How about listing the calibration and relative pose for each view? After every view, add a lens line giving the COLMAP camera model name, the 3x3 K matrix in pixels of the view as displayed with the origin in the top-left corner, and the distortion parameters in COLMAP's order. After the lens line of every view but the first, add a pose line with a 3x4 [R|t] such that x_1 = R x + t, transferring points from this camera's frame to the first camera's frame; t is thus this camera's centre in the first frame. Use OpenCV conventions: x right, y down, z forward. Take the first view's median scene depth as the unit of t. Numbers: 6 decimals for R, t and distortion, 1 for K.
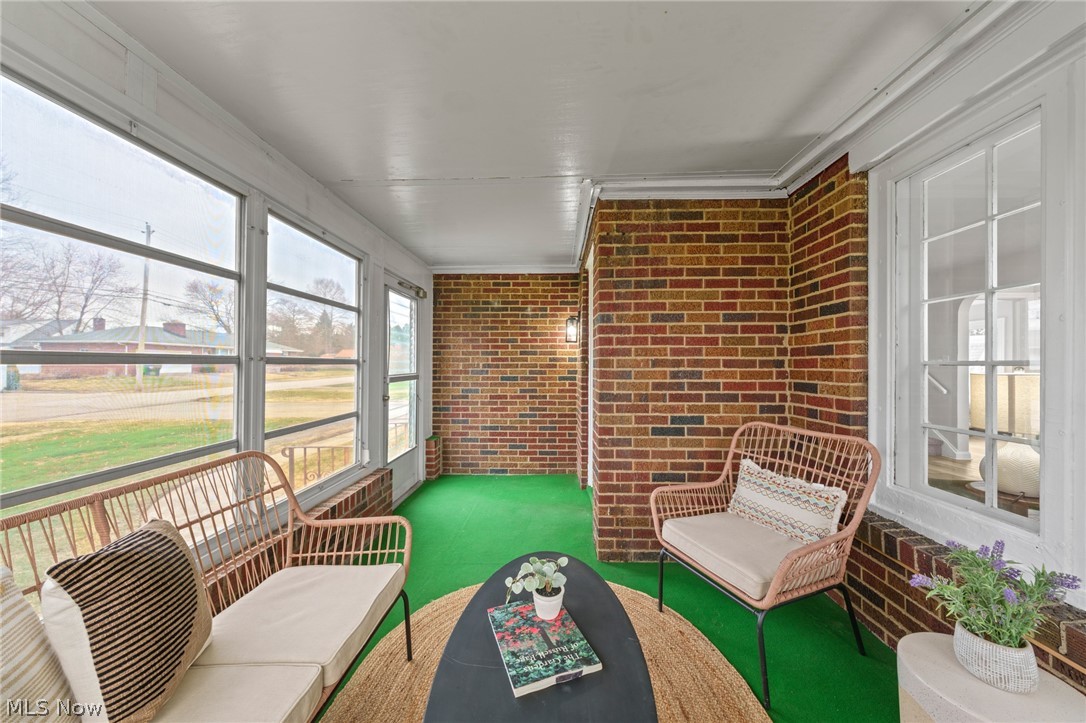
lens RADIAL K [[370.7, 0, 544.7], [0, 370.7, 361.5], [0, 0, 1]] dist [-0.001587, -0.000026]
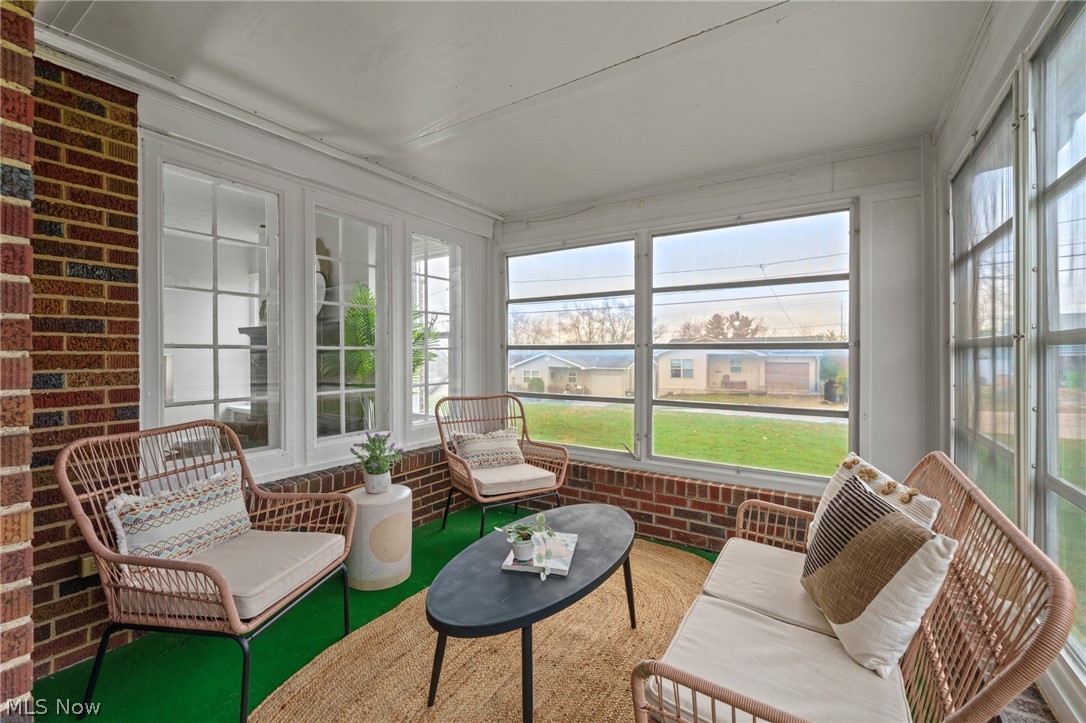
lens RADIAL K [[452.8, 0, 542.4], [0, 452.8, 357.4], [0, 0, 1]] dist [-0.001748, 0.000626]
pose [[-0.857347, -0.005653, 0.514708, -0.500486], [-0.006558, 0.999978, 0.000059, 0.027808], [-0.514697, -0.003325, -0.857366, 1.386832]]
